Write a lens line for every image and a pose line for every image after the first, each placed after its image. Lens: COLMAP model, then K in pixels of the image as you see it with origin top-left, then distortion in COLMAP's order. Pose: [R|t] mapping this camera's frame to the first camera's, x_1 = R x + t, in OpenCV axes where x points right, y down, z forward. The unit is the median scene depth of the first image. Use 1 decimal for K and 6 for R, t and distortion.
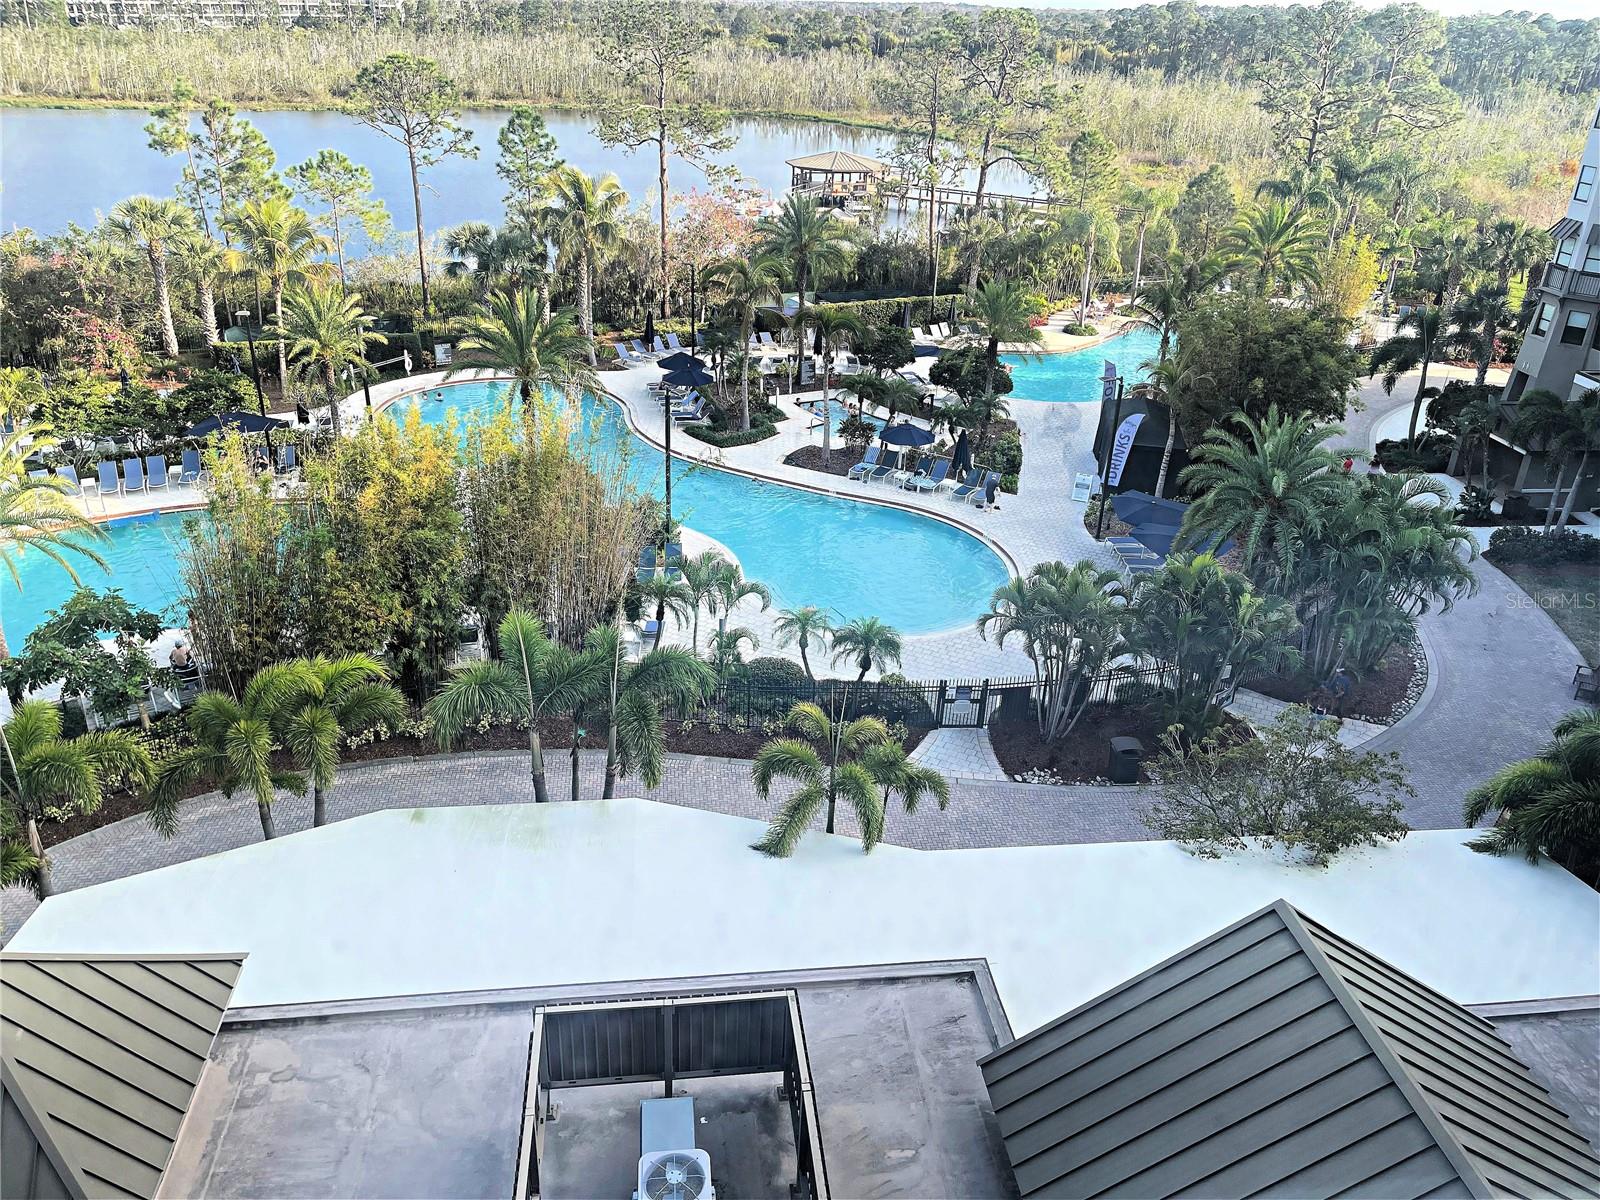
lens RADIAL K [[1200.5, 0, 807.7], [0, 1200.5, 589.3], [0, 0, 1]] dist [0.080611, -0.103178]
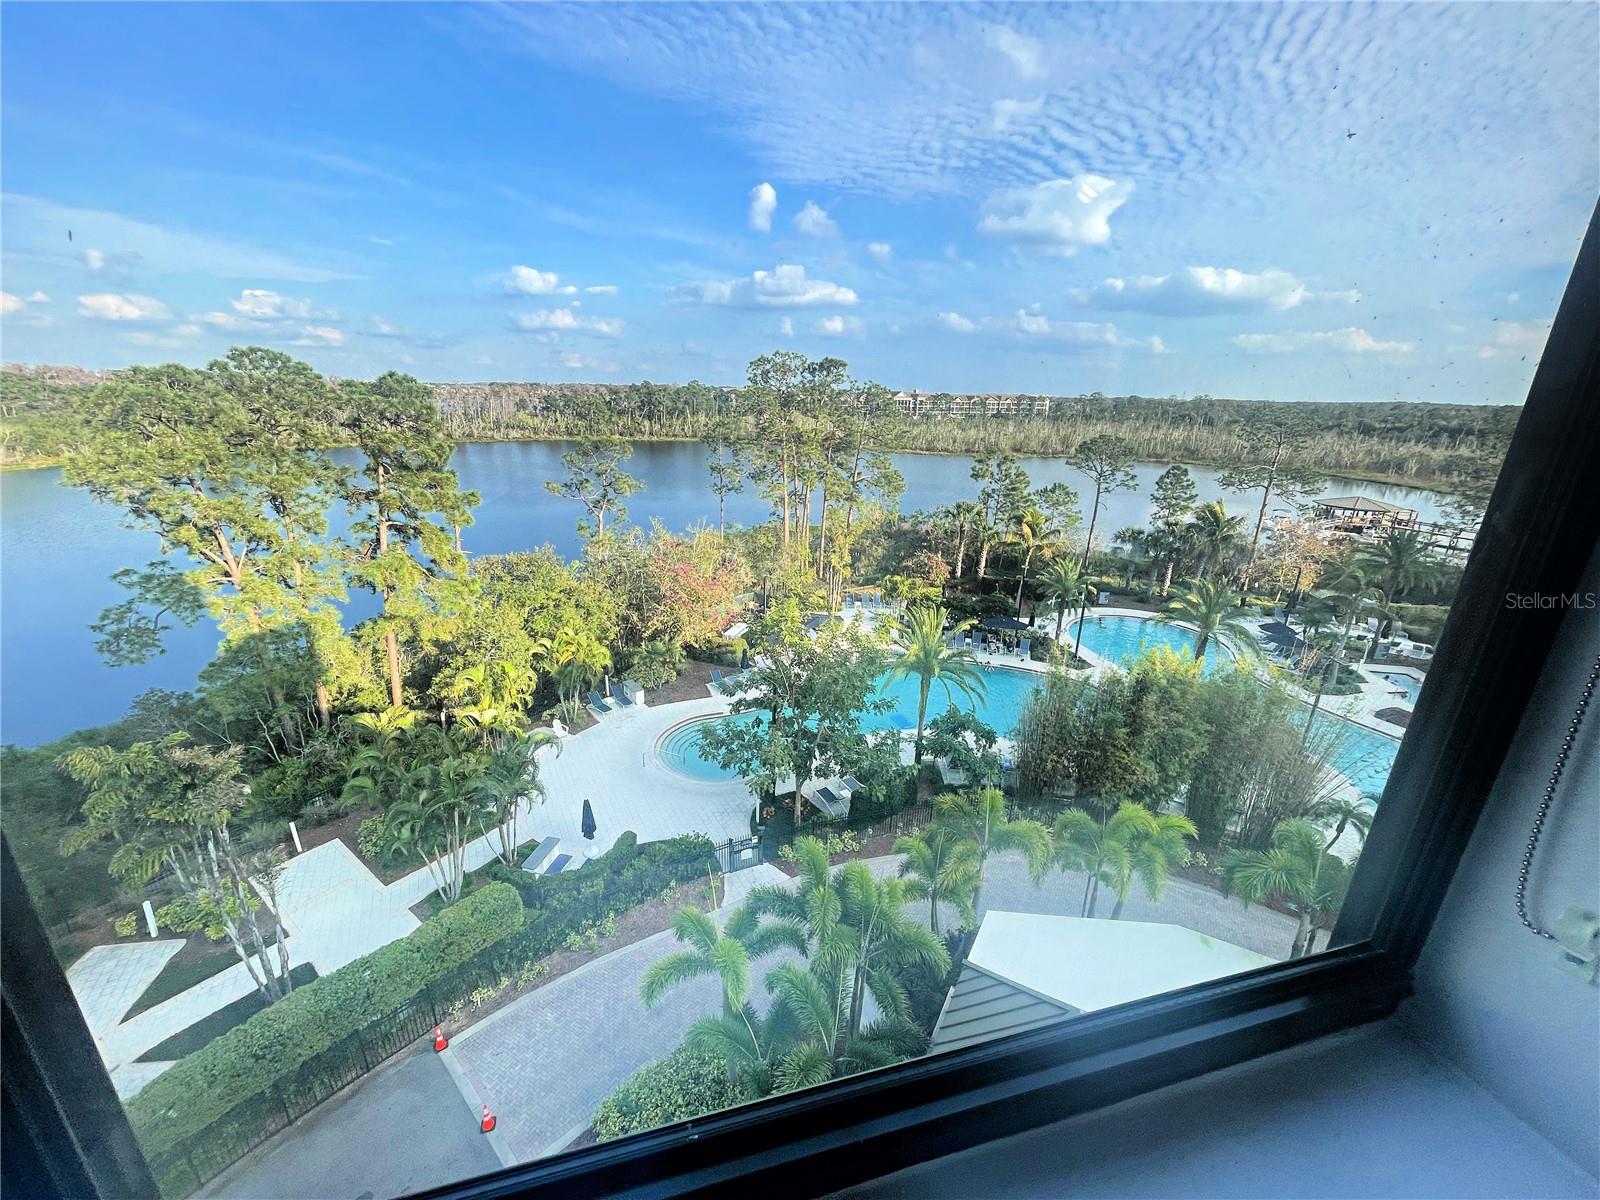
lens RADIAL K [[642.9, 0, 791.7], [0, 642.9, 608.3], [0, 0, 1]] dist [-0.003845, -0.000207]
pose [[0.804549, 0.168666, -0.569432, -0.138969], [-0.248305, 0.966529, -0.064542, -0.010065], [0.539486, 0.193320, 0.819501, 0.009853]]
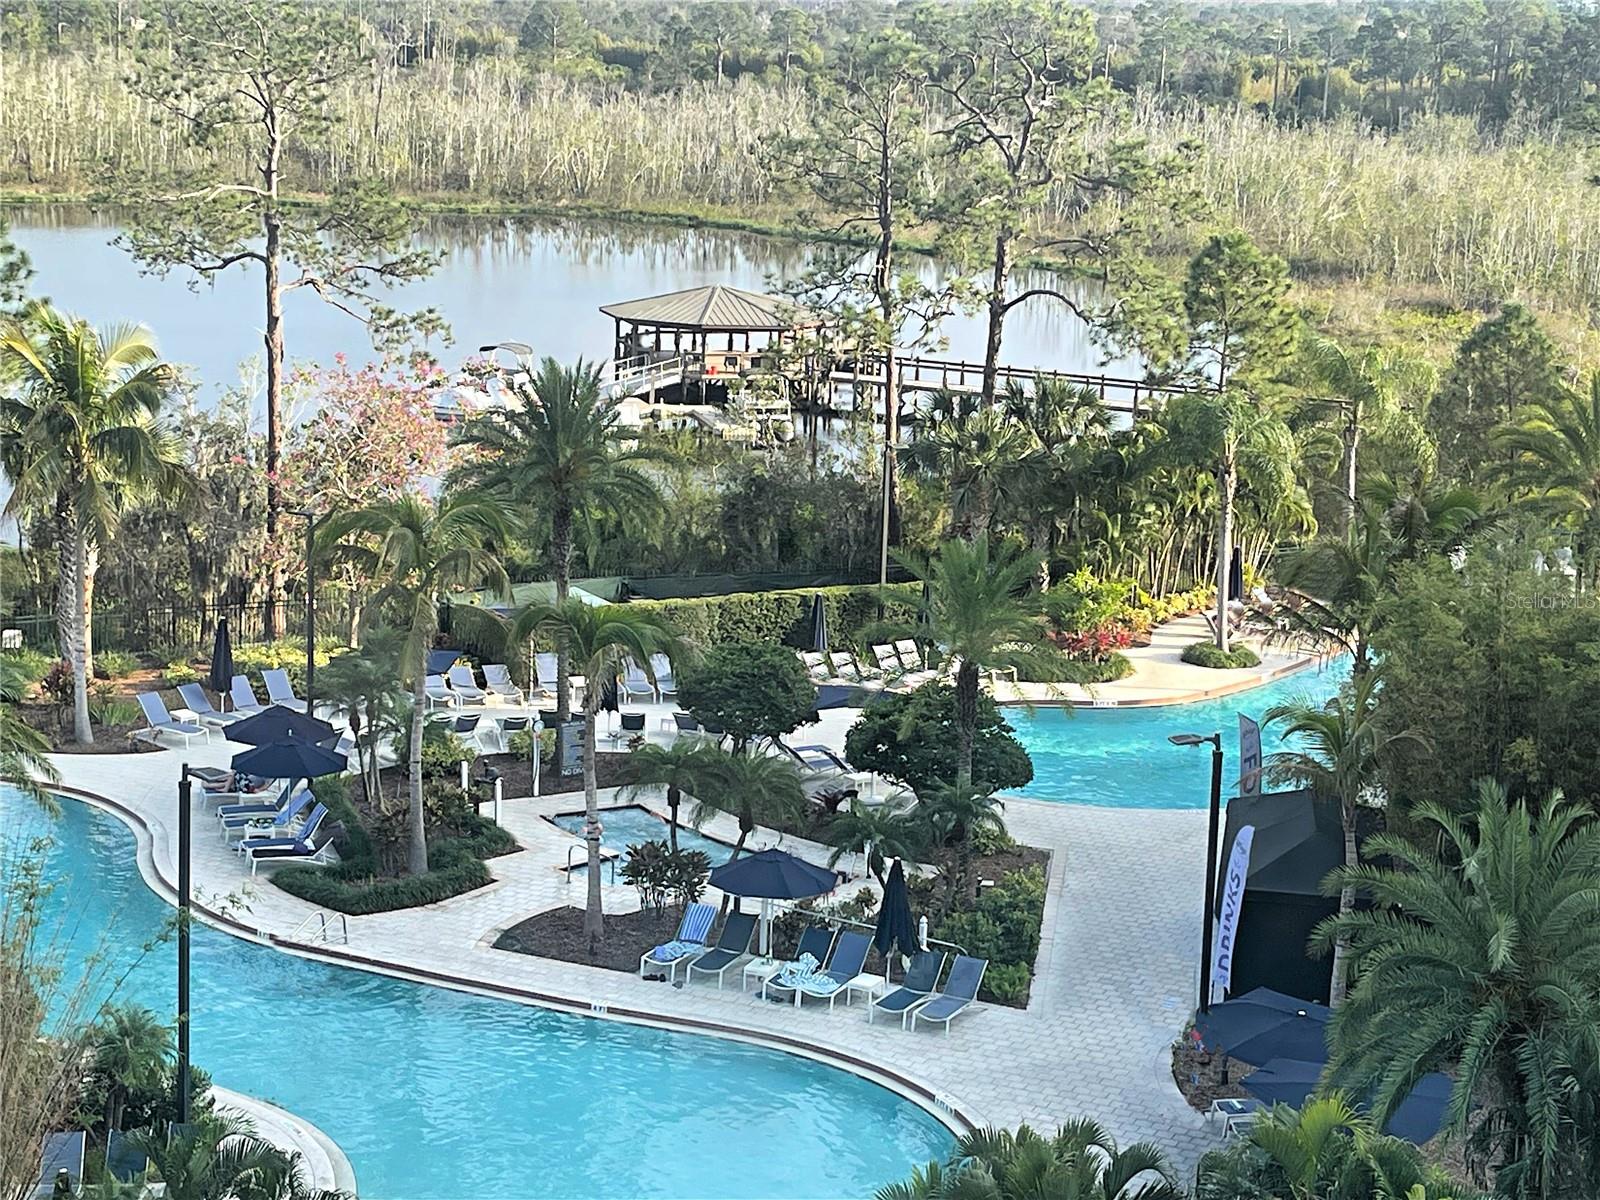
lens RADIAL K [[2925.7, 0, 821.3], [0, 2925.7, 602.2], [0, 0, 1]] dist [0.087421, 0.020323]
pose [[0.999329, -0.011392, 0.034799, 0.053454], [0.019410, 0.970671, -0.239628, 0.025386], [-0.031048, 0.240142, 0.970241, -0.048063]]
